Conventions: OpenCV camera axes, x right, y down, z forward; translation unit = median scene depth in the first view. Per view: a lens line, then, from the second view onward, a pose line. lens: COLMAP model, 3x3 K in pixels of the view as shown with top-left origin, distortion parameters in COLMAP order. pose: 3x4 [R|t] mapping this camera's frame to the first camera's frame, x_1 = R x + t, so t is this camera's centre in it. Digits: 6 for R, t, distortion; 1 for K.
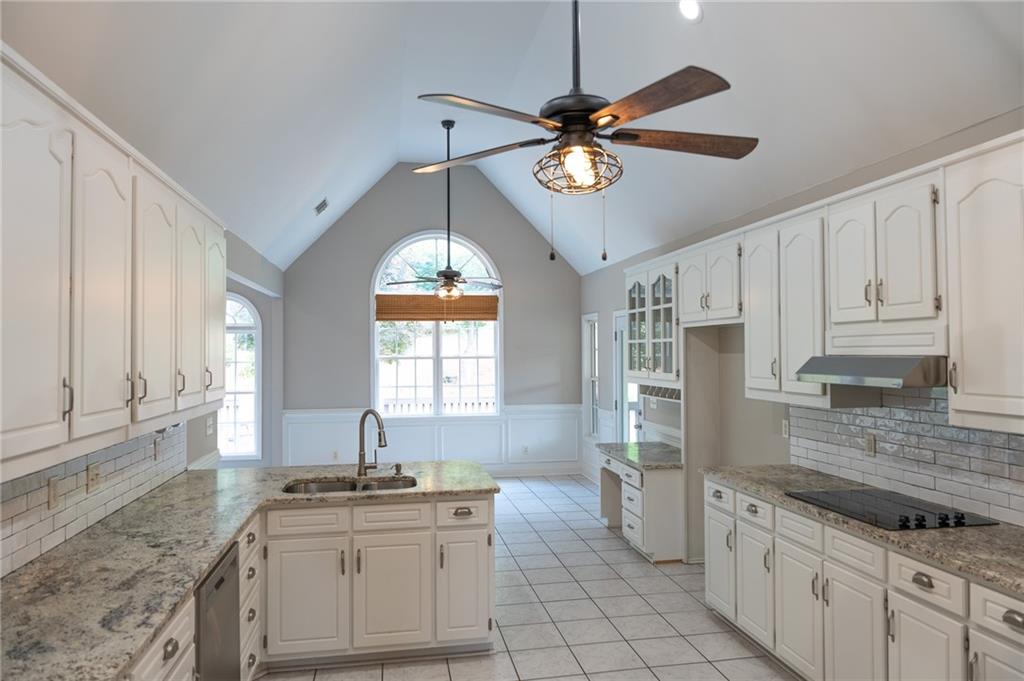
lens RADIAL K [[690.1, 0, 512.0], [0, 690.1, 329.4], [0, 0, 1]] dist [0.000290, -0.008463]
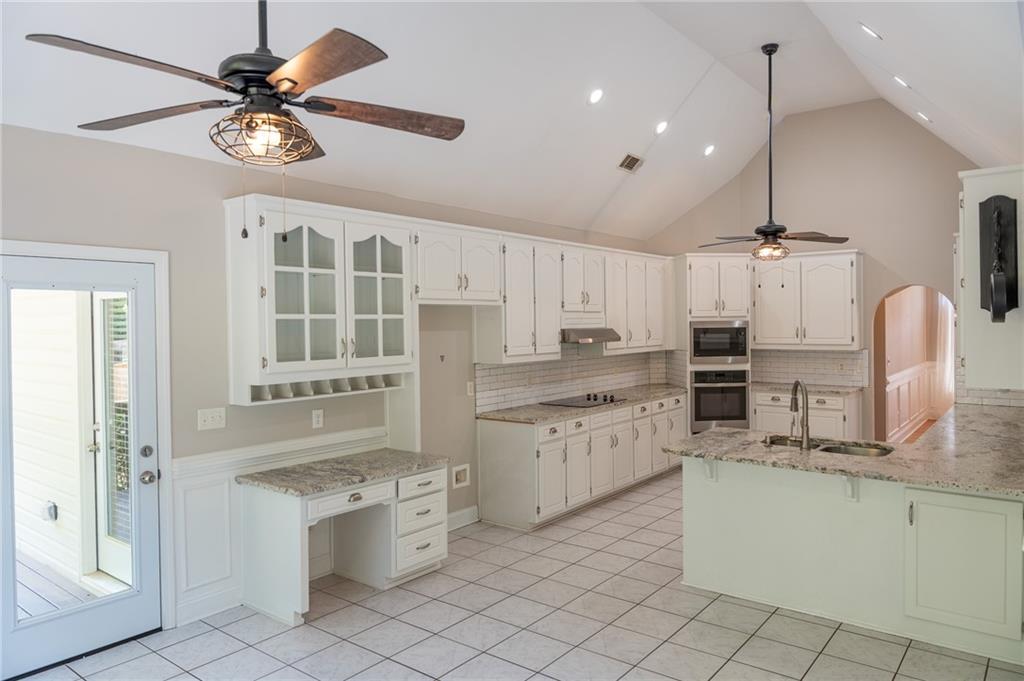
lens RADIAL K [[690.1, 0, 512.0], [0, 690.1, 329.4], [0, 0, 1]] dist [0.000290, -0.008463]
pose [[-0.664317, 0.007186, 0.747416, -0.620955], [-0.006883, 0.999853, -0.015731, 0.053596], [-0.747419, -0.015595, -0.664170, 1.808009]]
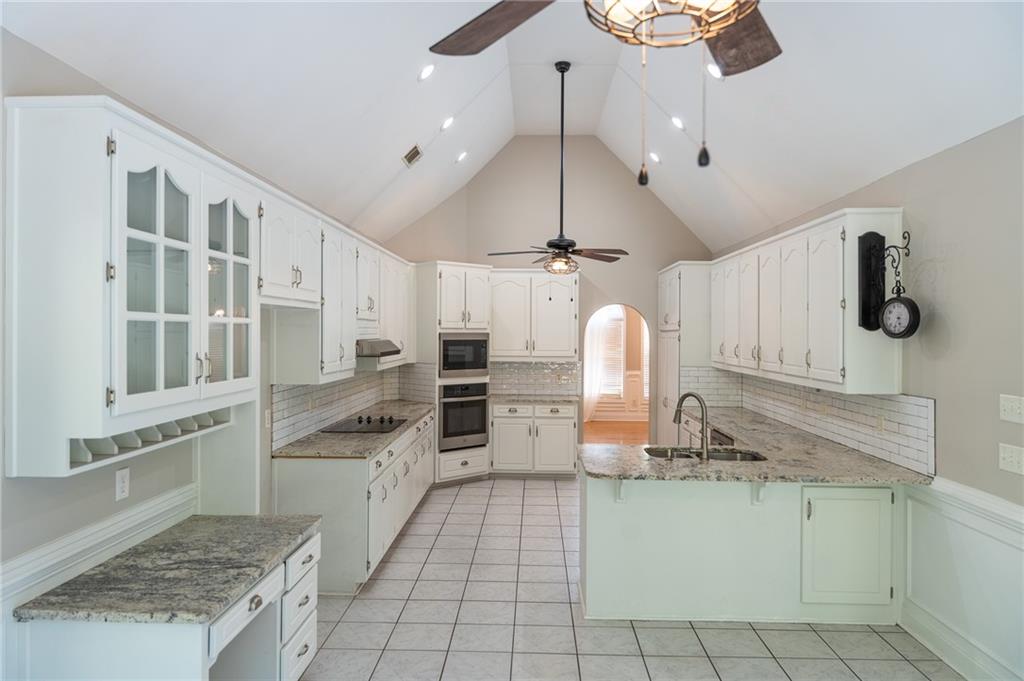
lens RADIAL K [[690.1, 0, 512.0], [0, 690.1, 329.4], [0, 0, 1]] dist [0.000290, -0.008463]
pose [[-0.977882, 0.003505, 0.209127, -0.140549], [-0.003997, 0.999364, -0.035440, 0.052296], [-0.209118, -0.035492, -0.977246, 1.886170]]
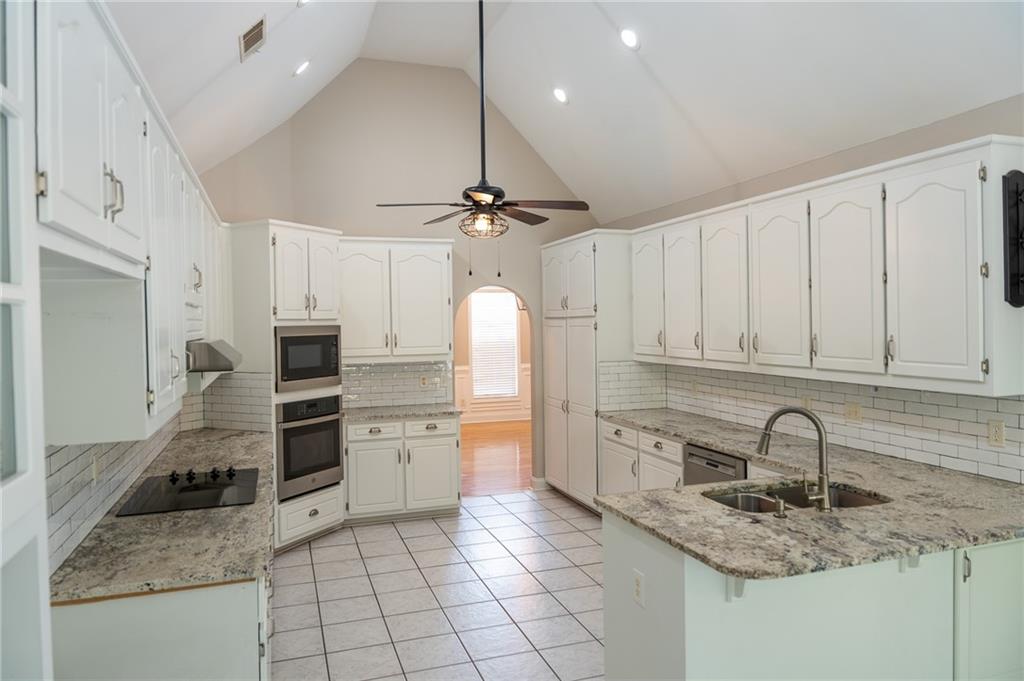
lens RADIAL K [[690.1, 0, 512.0], [0, 690.1, 329.4], [0, 0, 1]] dist [0.000290, -0.008463]
pose [[-0.987926, 0.026139, -0.152704, 0.159736], [0.029227, 0.999410, -0.018012, 0.038876], [0.152143, -0.022258, -0.988108, 1.476509]]
